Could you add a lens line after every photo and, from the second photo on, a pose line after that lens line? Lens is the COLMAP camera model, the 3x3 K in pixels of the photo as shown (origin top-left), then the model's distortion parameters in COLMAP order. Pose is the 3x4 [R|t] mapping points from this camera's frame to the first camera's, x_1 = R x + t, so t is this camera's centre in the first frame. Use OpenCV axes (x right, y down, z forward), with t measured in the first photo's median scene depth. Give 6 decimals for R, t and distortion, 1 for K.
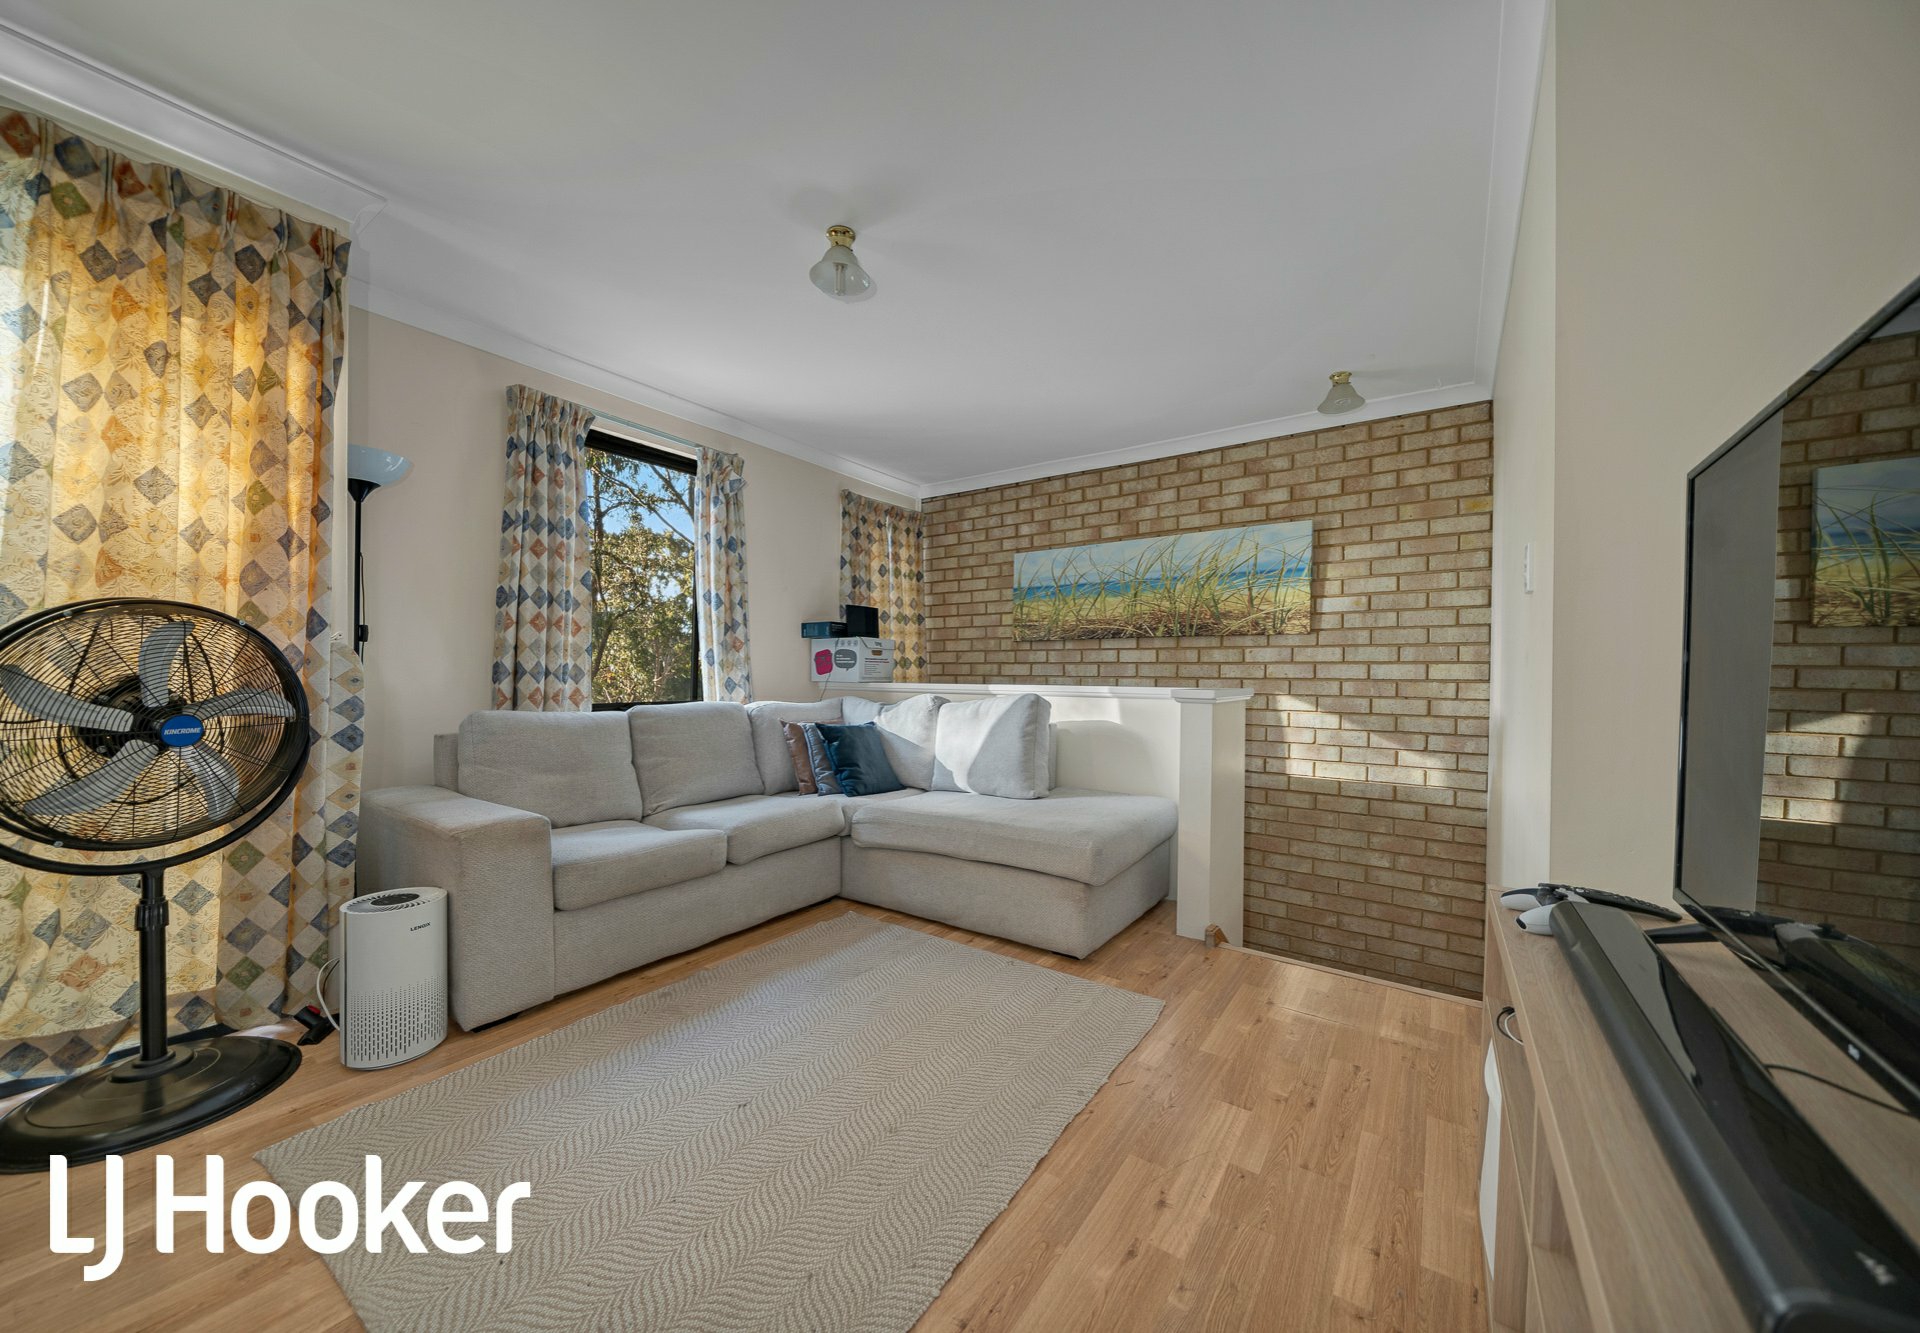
lens RADIAL K [[686.4, 0, 973.1], [0, 686.4, 683.5], [0, 0, 1]] dist [-0.005803, 0.000002]
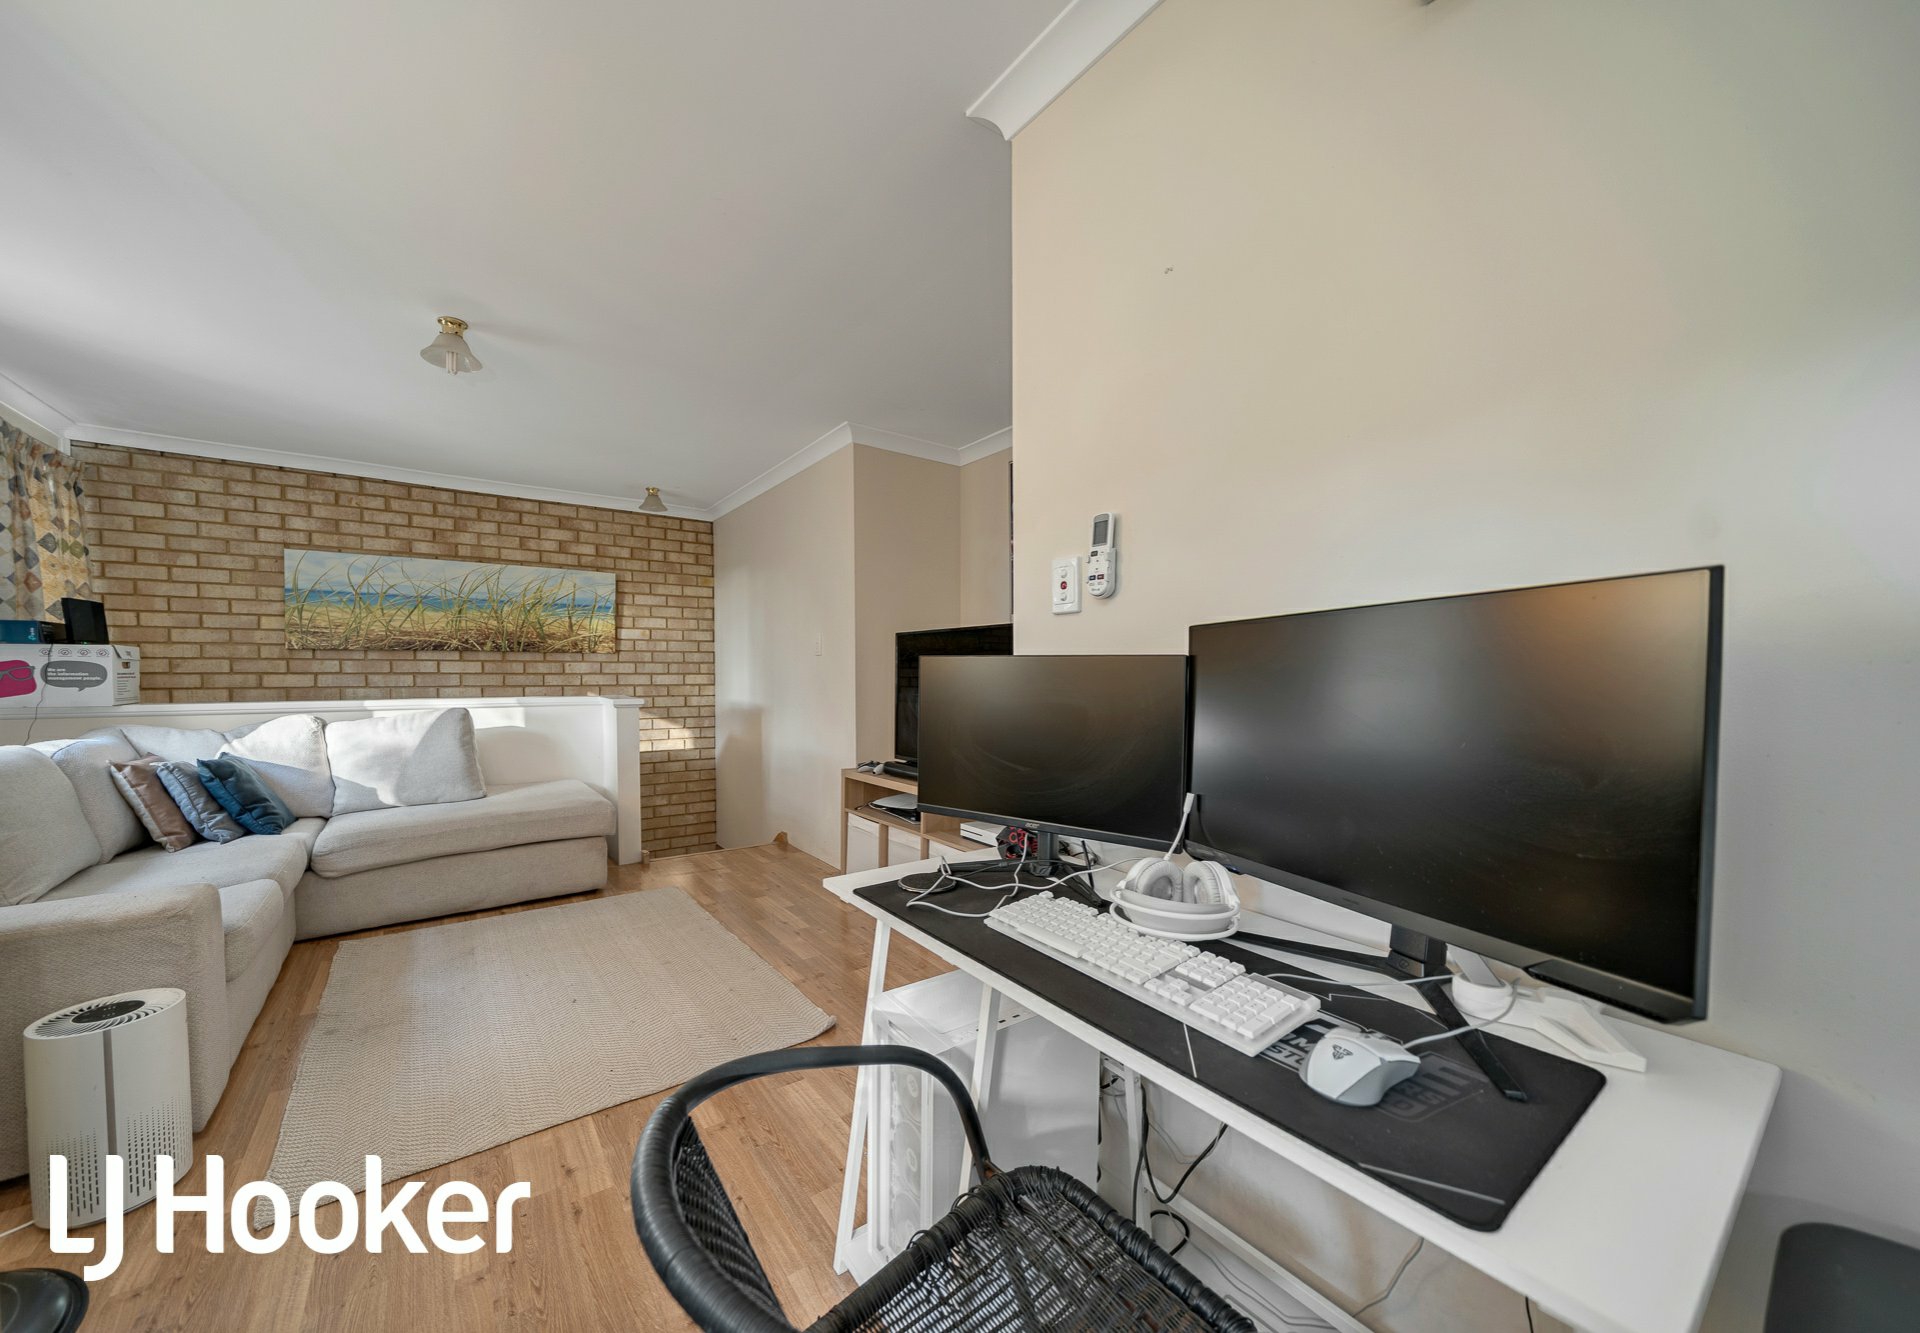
lens RADIAL K [[686.4, 0, 941.5], [0, 686.4, 676.4], [0, 0, 1]] dist [-0.005803, 0.000002]
pose [[0.317459, -0.017218, 0.948116, -0.595128], [0.008376, 0.999847, 0.015353, -0.038047], [-0.948235, 0.003067, 0.317555, -0.086694]]
